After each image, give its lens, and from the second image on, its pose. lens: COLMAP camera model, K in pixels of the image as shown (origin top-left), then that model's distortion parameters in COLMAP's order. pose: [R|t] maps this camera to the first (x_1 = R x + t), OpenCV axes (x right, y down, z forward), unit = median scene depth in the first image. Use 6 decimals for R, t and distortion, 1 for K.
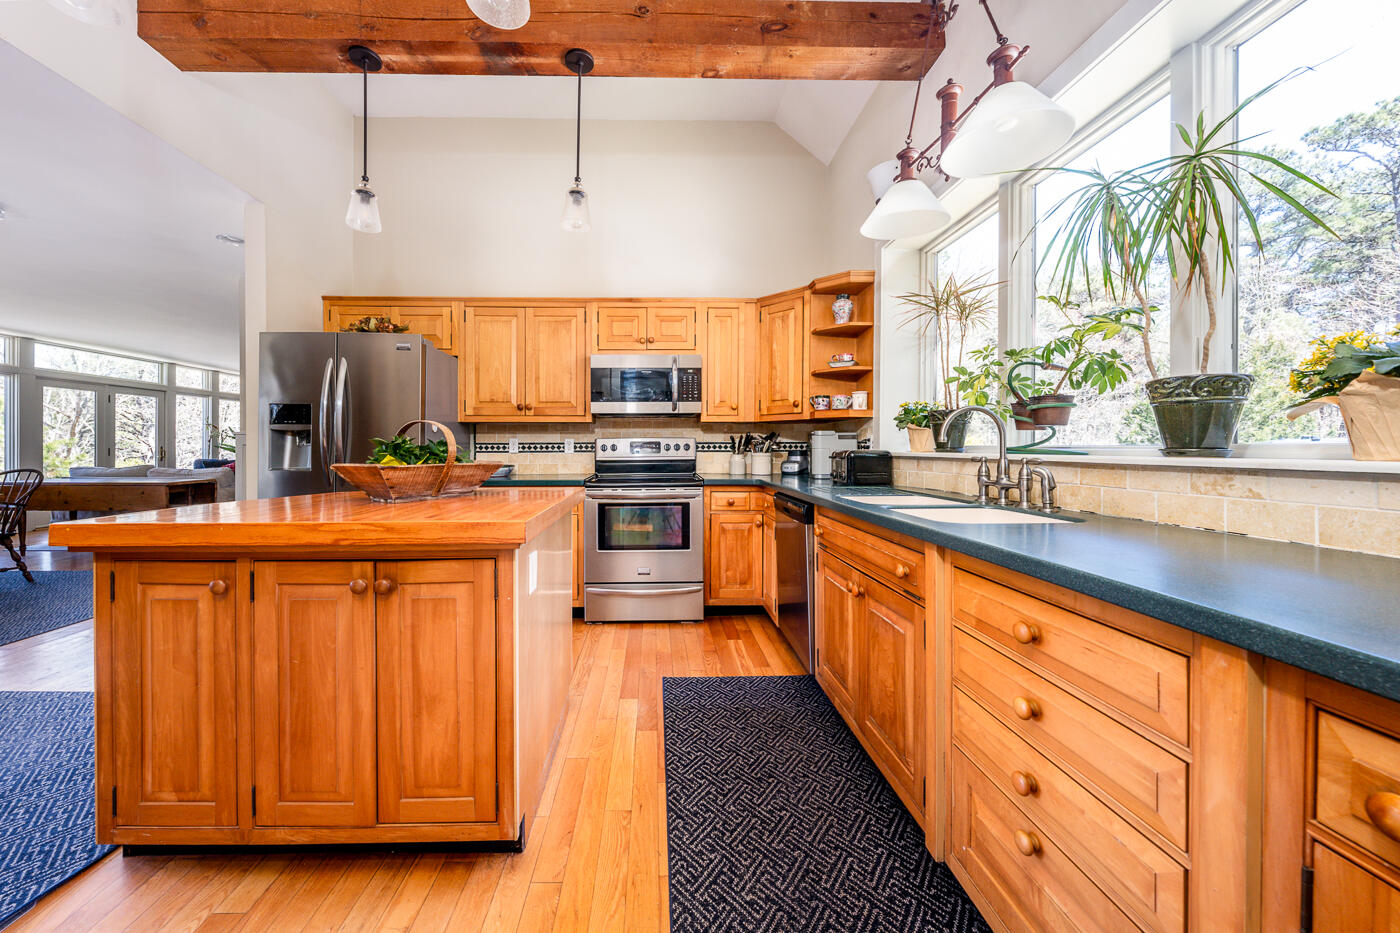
lens RADIAL K [[485.7, 0, 676.0], [0, 485.7, 447.5], [0, 0, 1]] dist [-0.012603, 0.000139]
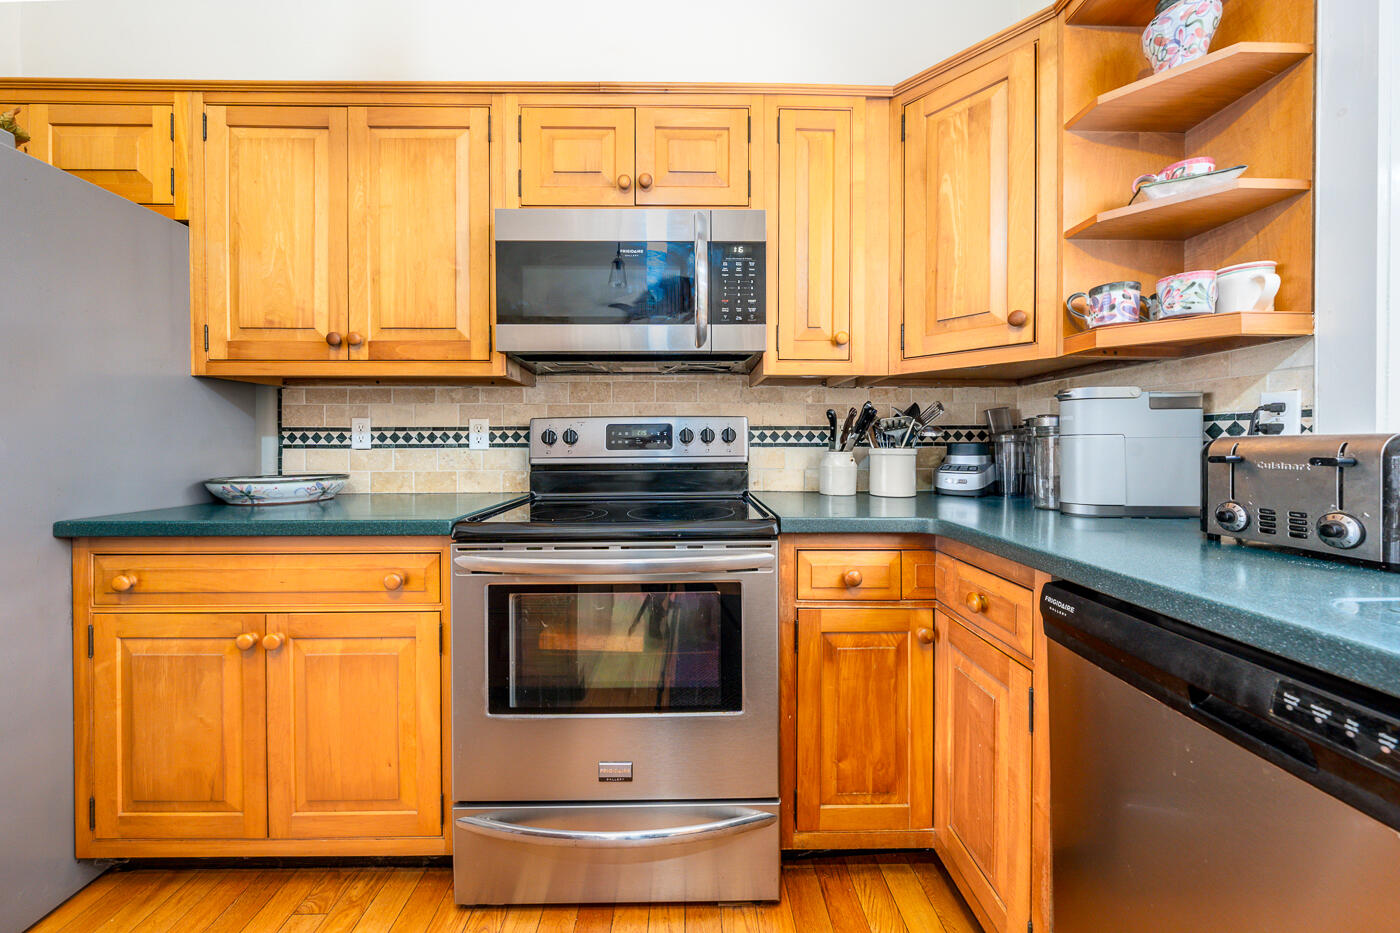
lens RADIAL K [[486.3, 0, 654.2], [0, 486.3, 447.3], [0, 0, 1]] dist [-0.000134, 0.000033]
pose [[0.993961, -0.001760, -0.109722, 0.003365], [0.002143, 0.999992, 0.003377, 0.009820], [0.109715, -0.003591, 0.993957, 0.616453]]
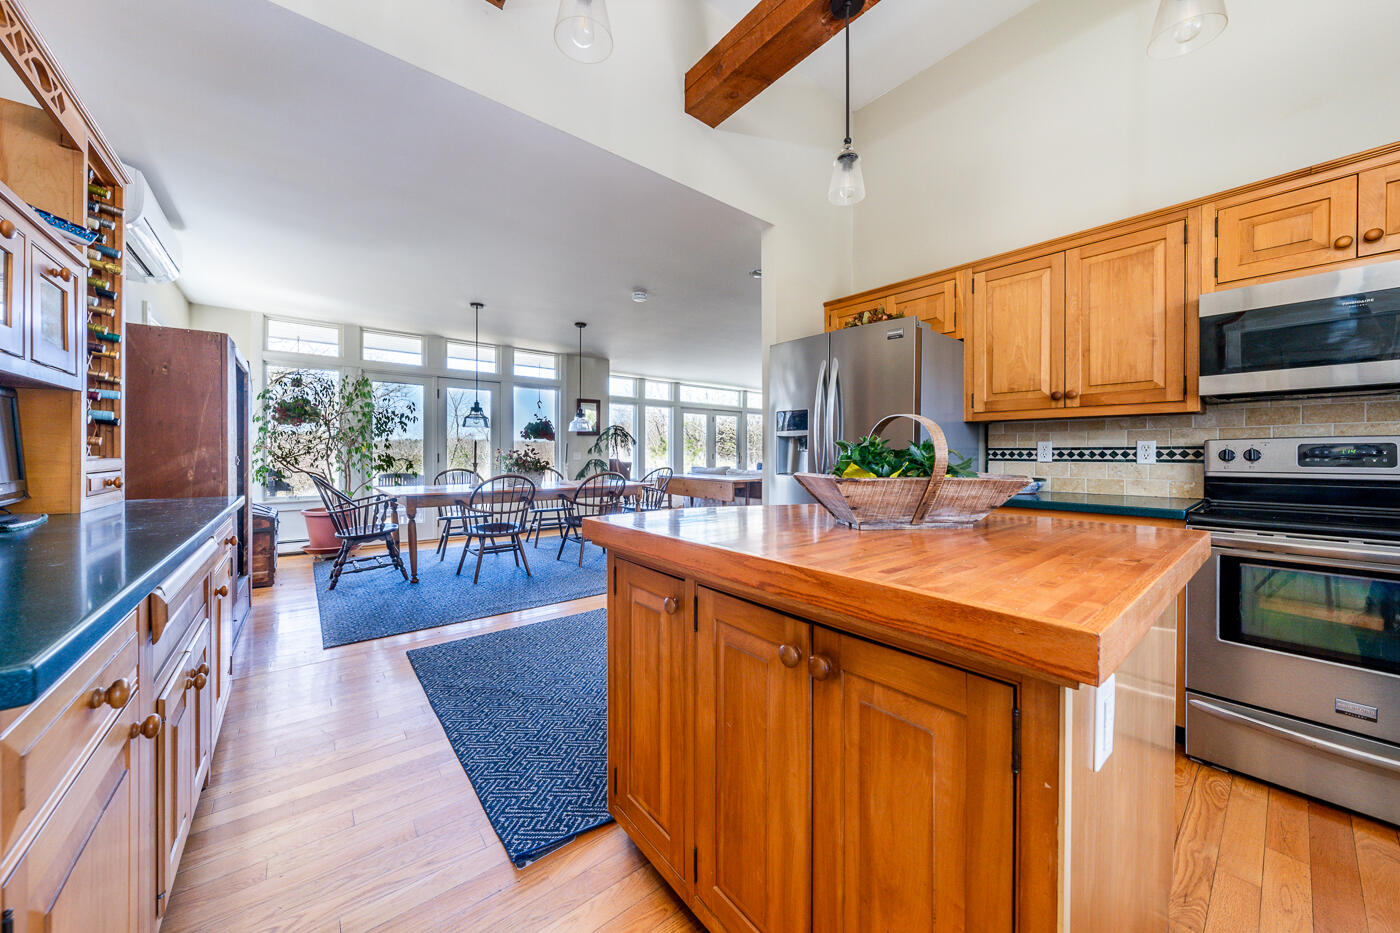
lens RADIAL K [[489.8, 0, 700.9], [0, 489.8, 453.8], [0, 0, 1]] dist [-0.000686, 0.000176]
pose [[0.599029, 0.003205, -0.800721, -0.064764], [-0.004211, 0.999991, 0.000852, 0.001123], [0.800716, 0.002861, 0.599037, 0.173739]]
